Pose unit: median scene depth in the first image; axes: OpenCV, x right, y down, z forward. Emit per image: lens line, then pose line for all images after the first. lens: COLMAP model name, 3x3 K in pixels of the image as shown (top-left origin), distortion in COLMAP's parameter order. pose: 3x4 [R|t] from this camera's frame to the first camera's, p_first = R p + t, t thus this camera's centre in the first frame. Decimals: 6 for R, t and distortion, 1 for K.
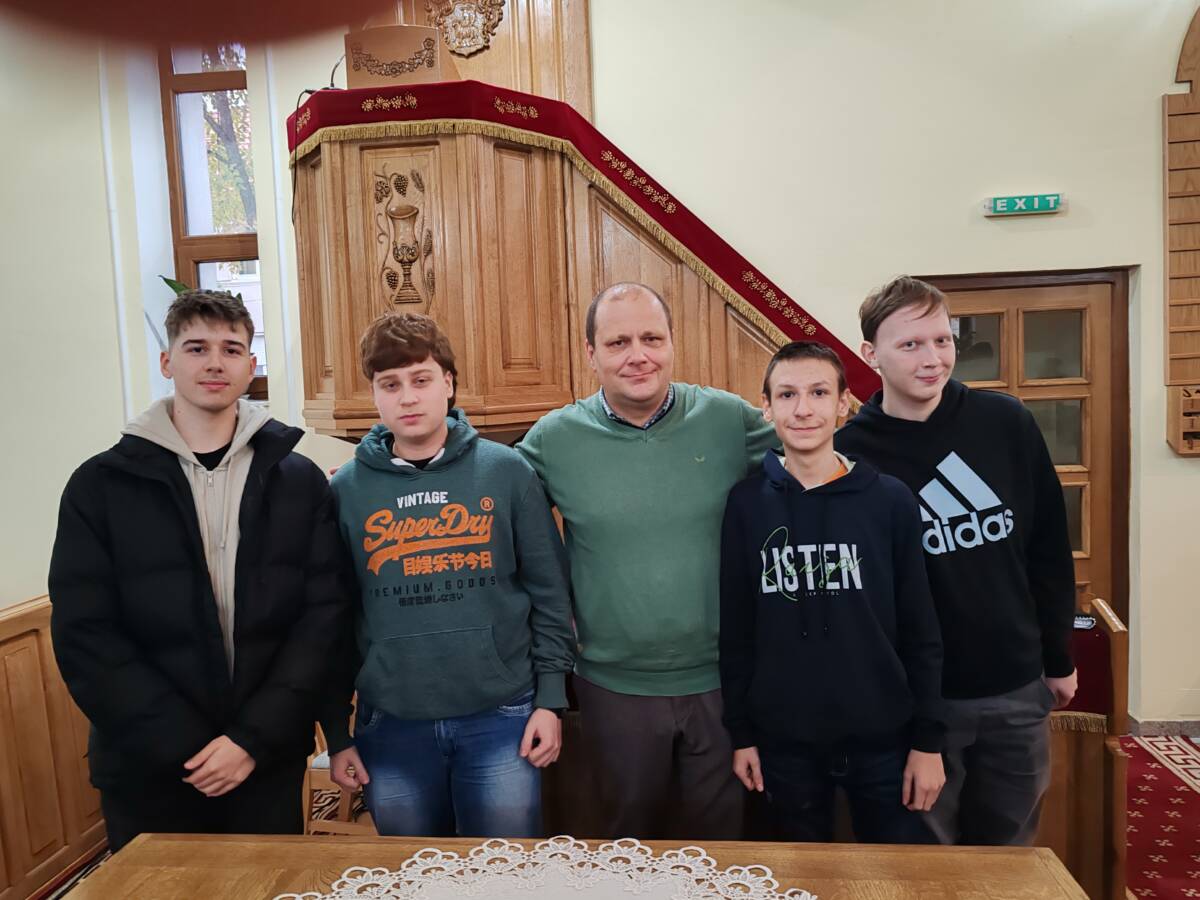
lens RADIAL K [[926.4, 0, 597.9], [0, 926.4, 449.1], [0, 0, 1]] dist [0.016264, 0.000114]
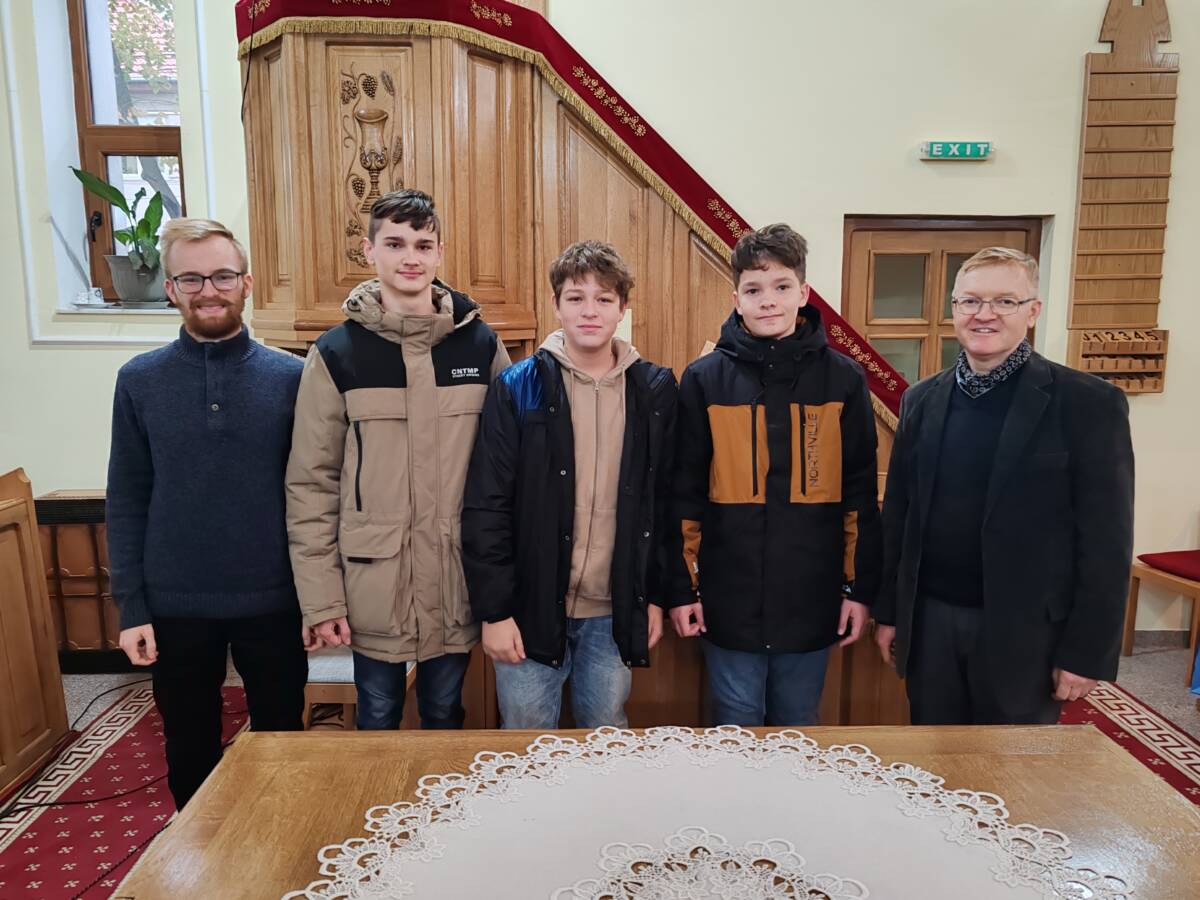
lens RADIAL K [[926.4, 0, 597.9], [0, 926.4, 449.1], [0, 0, 1]] dist [0.016264, 0.000114]
pose [[0.989786, 0.020109, 0.141134, -0.101511], [-0.031005, 0.996669, 0.075432, 0.008069], [-0.139147, -0.079037, 0.987113, -0.008116]]
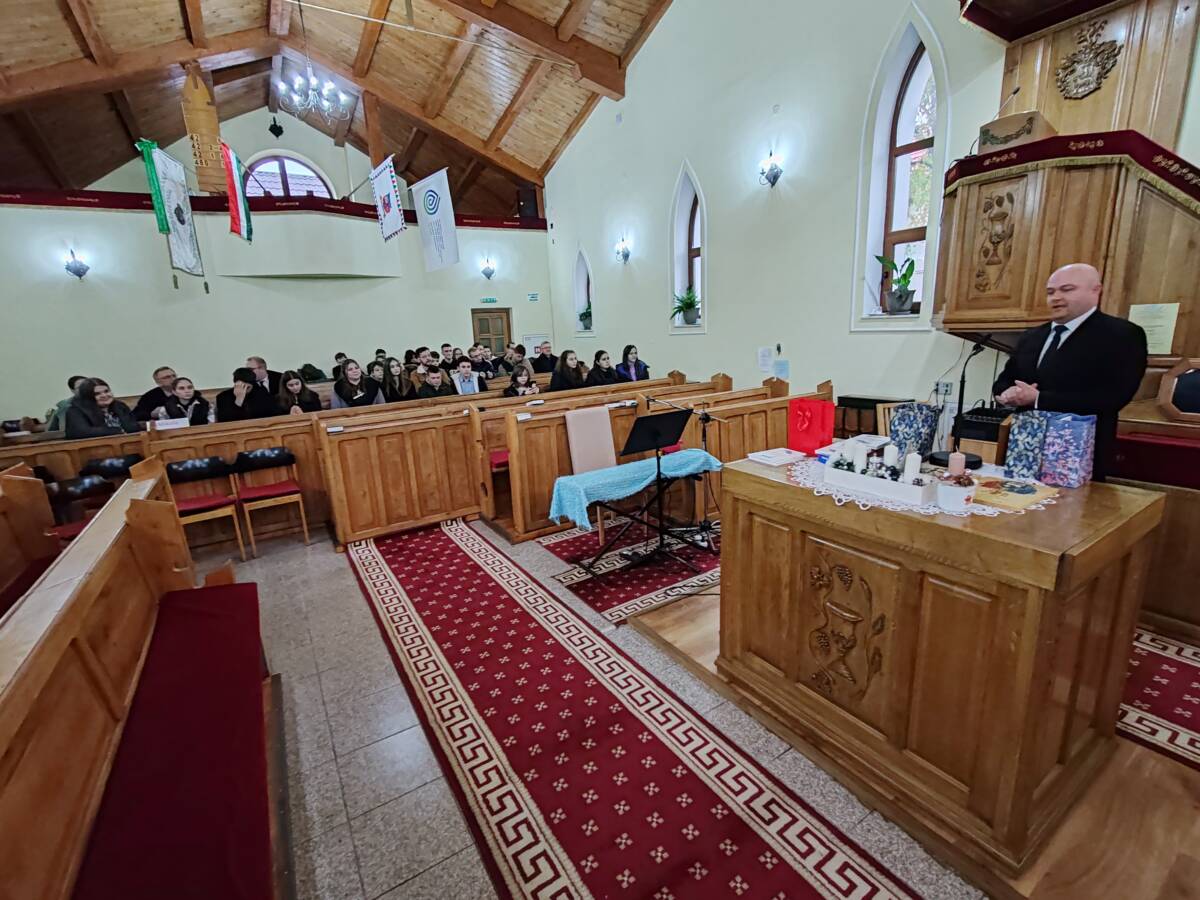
lens RADIAL K [[544.1, 0, 599.6], [0, 544.1, 450.8], [0, 0, 1]] dist [-0.001191, 0.001725]
pose [[0.623910, 0.185999, -0.759039, 0.221379], [-0.035473, 0.977003, 0.210253, 0.018428], [0.780690, -0.104254, 0.616160, -0.409621]]
